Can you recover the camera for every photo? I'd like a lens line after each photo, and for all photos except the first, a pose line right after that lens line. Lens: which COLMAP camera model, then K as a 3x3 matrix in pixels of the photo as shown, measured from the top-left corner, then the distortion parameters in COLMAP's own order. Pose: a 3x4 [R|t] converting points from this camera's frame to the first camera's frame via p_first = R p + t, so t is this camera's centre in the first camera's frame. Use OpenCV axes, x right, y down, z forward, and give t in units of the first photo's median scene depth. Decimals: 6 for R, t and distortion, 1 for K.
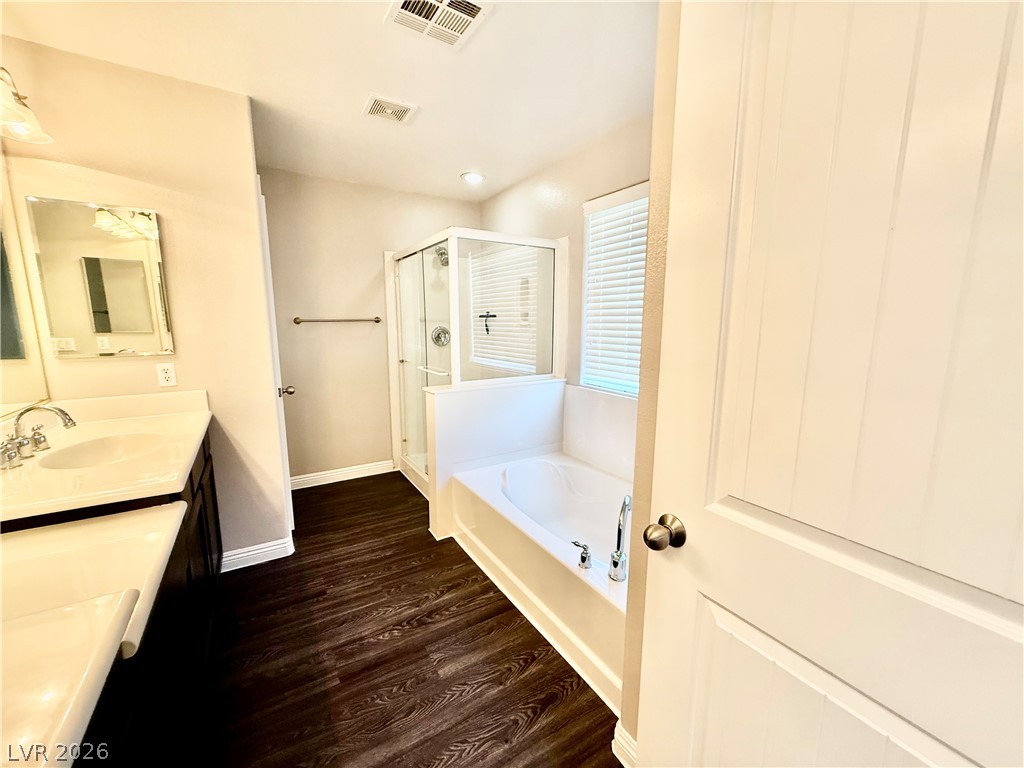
lens RADIAL K [[406.4, 0, 511.6], [0, 406.4, 384.6], [0, 0, 1]] dist [-0.002473, 0.000651]
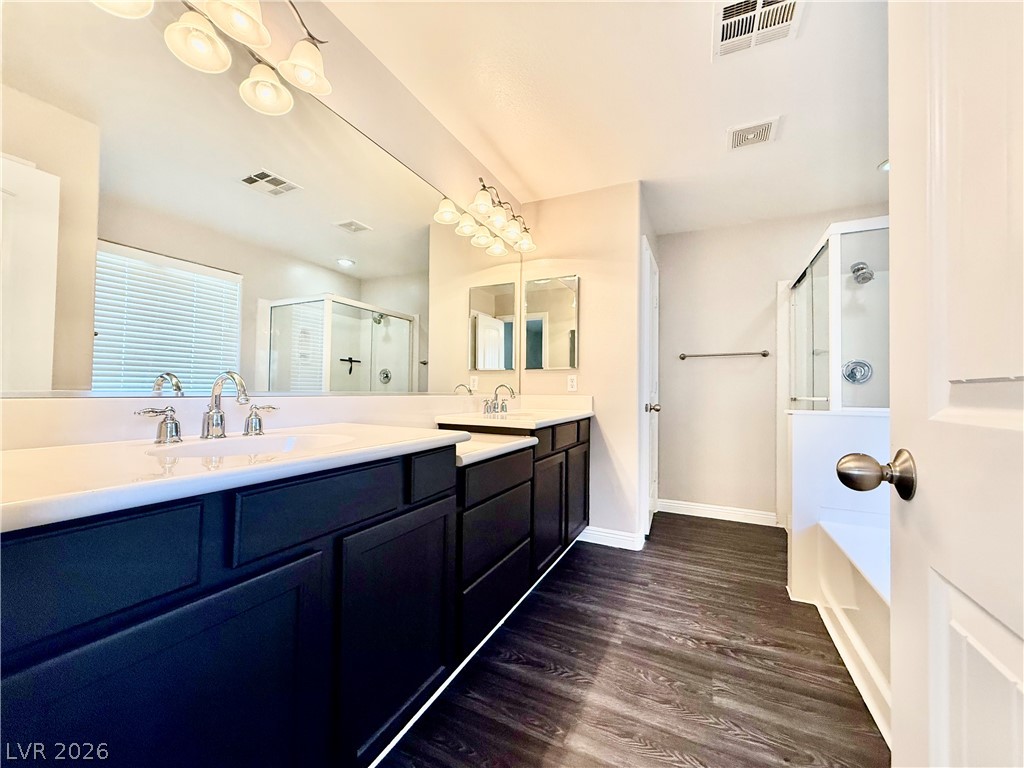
lens RADIAL K [[406.4, 0, 509.1], [0, 406.4, 383.7], [0, 0, 1]] dist [-0.002473, 0.000651]
pose [[0.530698, -0.013690, -0.847451, 0.253788], [-0.143579, 0.983966, -0.105808, 0.157498], [0.835311, 0.177829, 0.520223, 0.051421]]
